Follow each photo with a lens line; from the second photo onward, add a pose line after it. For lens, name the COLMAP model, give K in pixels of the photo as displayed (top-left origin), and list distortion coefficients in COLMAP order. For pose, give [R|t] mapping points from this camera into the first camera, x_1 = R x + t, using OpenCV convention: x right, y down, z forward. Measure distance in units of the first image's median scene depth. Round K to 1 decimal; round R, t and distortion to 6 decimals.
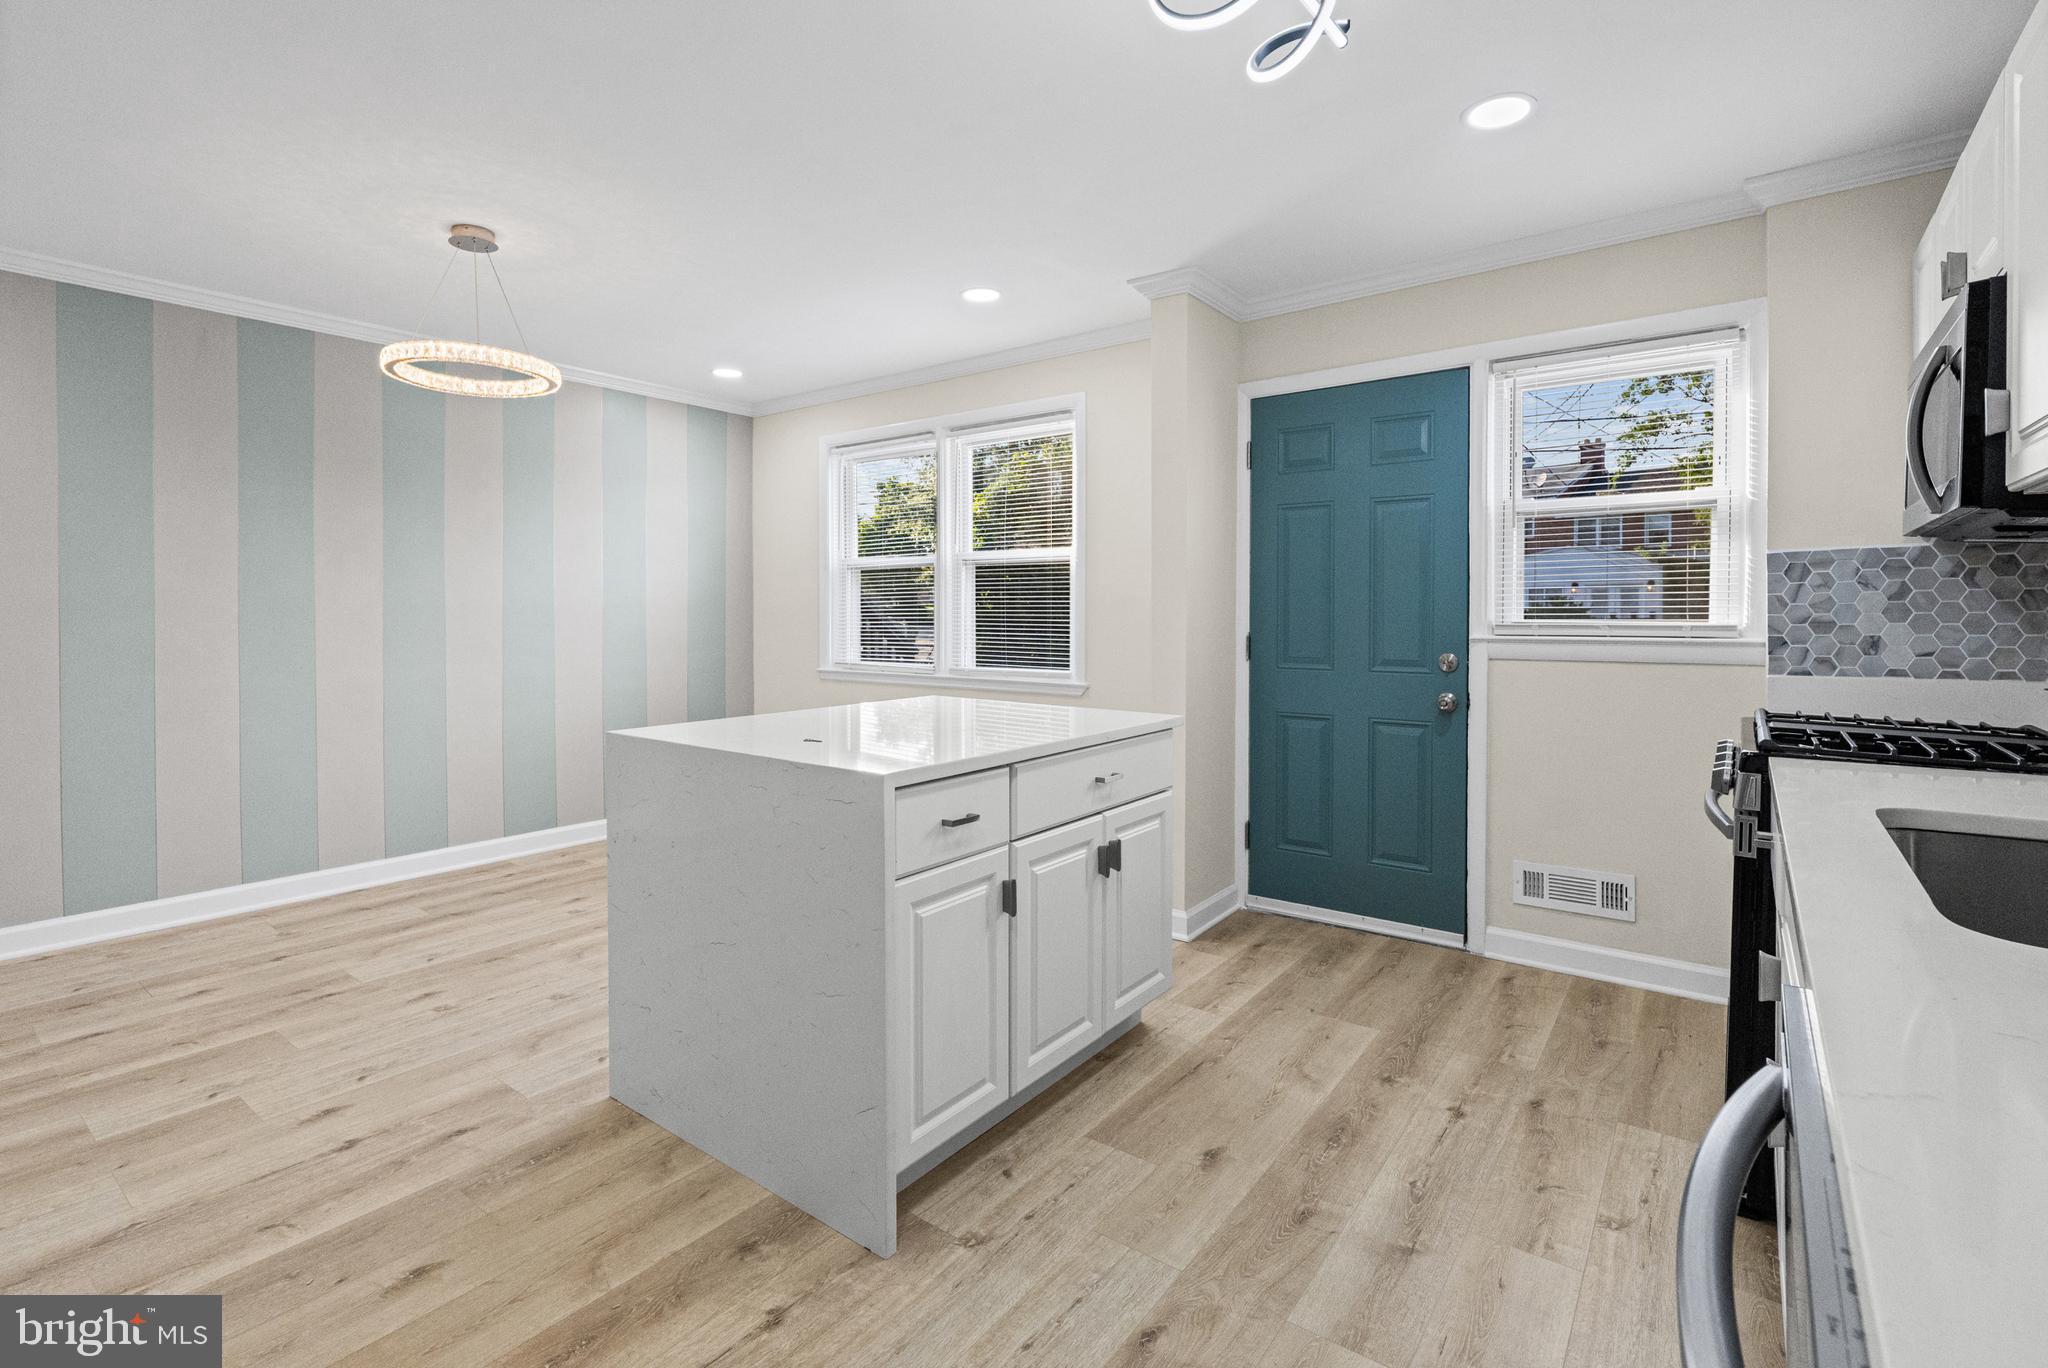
lens RADIAL K [[949.4, 0, 1023.0], [0, 949.4, 626.1], [0, 0, 1]] dist [-0.004669, 0.000016]
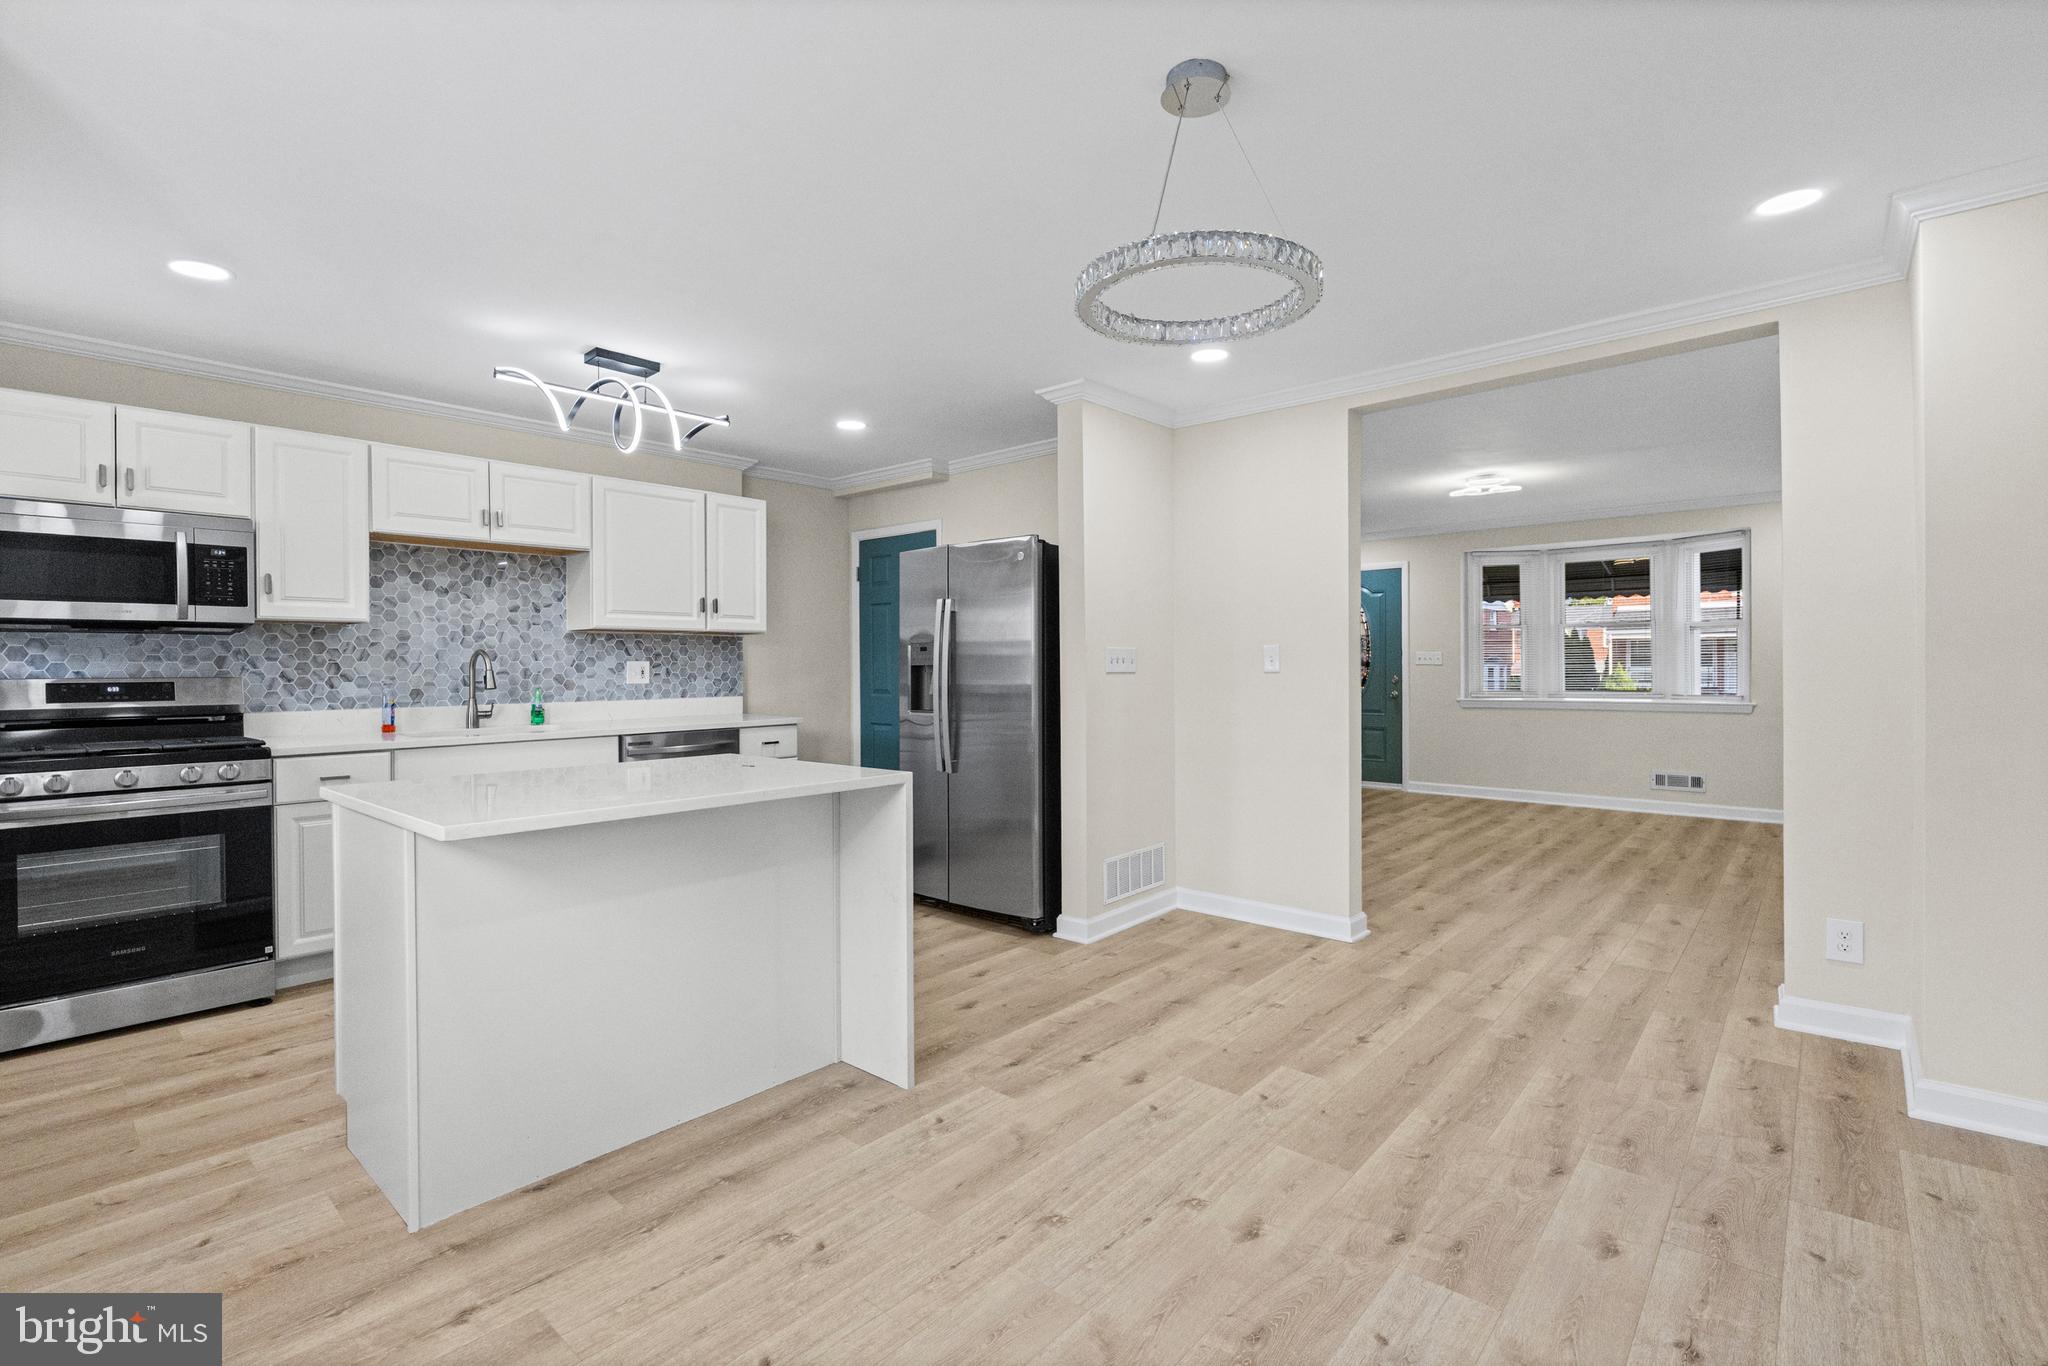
lens RADIAL K [[932.2, 0, 1019.4], [0, 932.2, 670.4], [0, 0, 1]] dist [-0.011016, 0.001066]
pose [[-0.996975, 0.004684, 0.077587, -0.625651], [0.006206, 0.999793, 0.019380, -0.032824], [-0.077480, 0.019802, -0.996797, 2.018384]]
